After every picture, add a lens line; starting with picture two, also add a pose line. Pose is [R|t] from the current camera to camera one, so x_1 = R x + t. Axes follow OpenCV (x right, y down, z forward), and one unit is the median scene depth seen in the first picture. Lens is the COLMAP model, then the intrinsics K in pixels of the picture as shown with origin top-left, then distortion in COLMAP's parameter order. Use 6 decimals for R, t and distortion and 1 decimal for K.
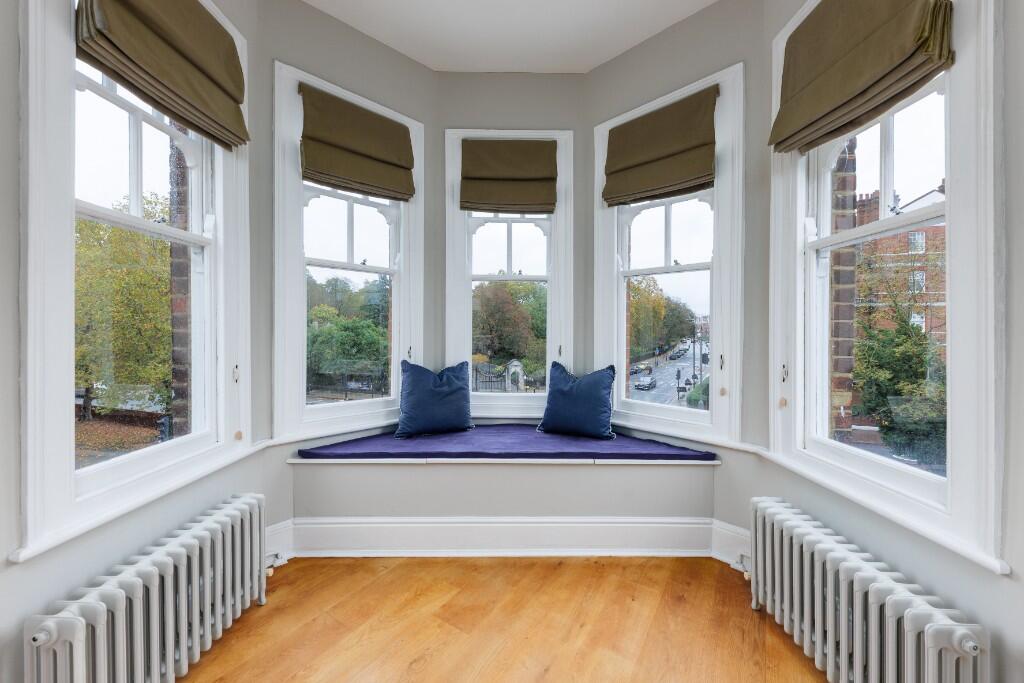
lens RADIAL K [[410.2, 0, 513.4], [0, 410.2, 341.5], [0, 0, 1]] dist [0.000950, -0.000144]
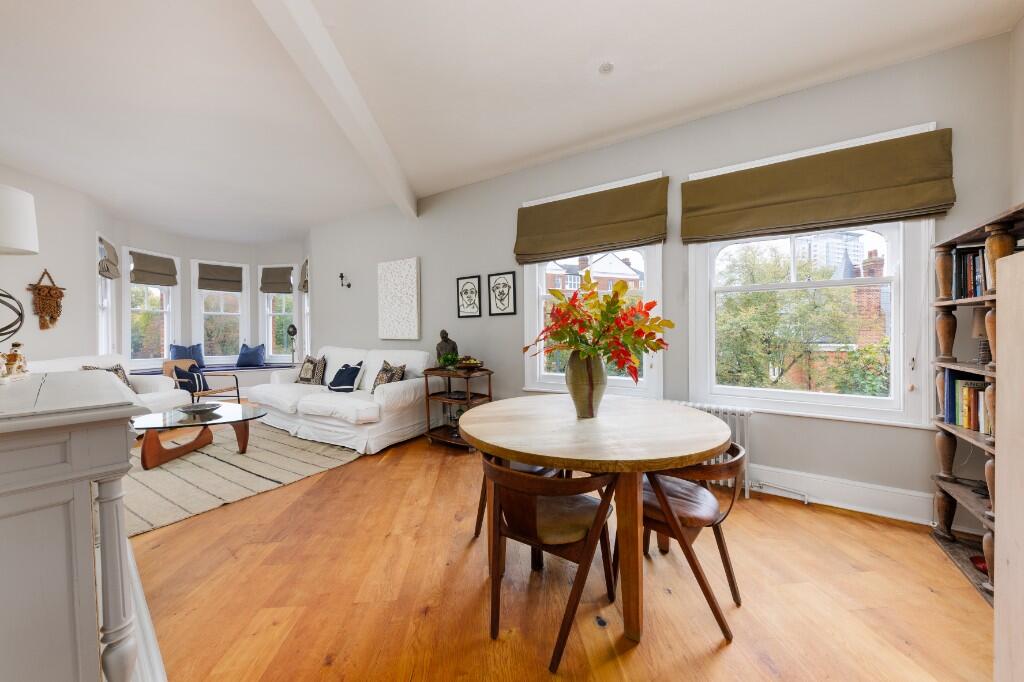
lens RADIAL K [[349.8, 0, 513.9], [0, 349.8, 333.4], [0, 0, 1]] dist [-0.000318, -0.000014]
pose [[0.787230, -0.006628, 0.616624, 0.093629], [0.024858, 0.999471, -0.020993, 0.081064], [-0.616159, 0.031854, 0.786978, -2.223402]]
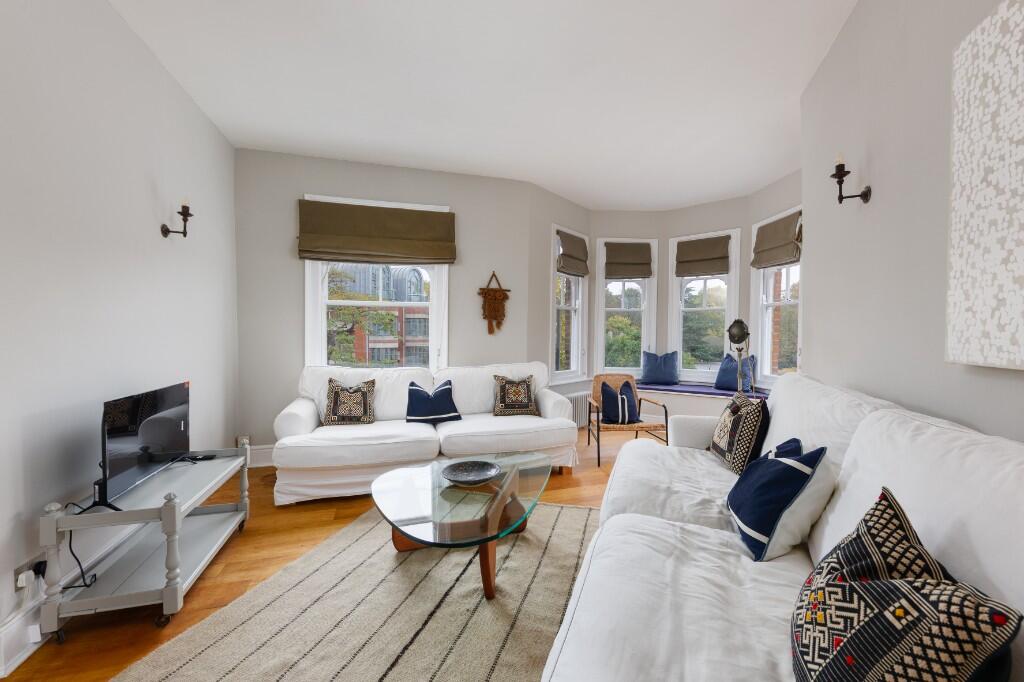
lens RADIAL K [[410.2, 0, 510.5], [0, 410.2, 356.1], [0, 0, 1]] dist [0.000950, -0.000144]
pose [[0.772229, 0.022790, -0.634936, 0.556954], [-0.014490, 0.999728, 0.018261, 0.043824], [0.635179, -0.004901, 0.772349, -1.131051]]
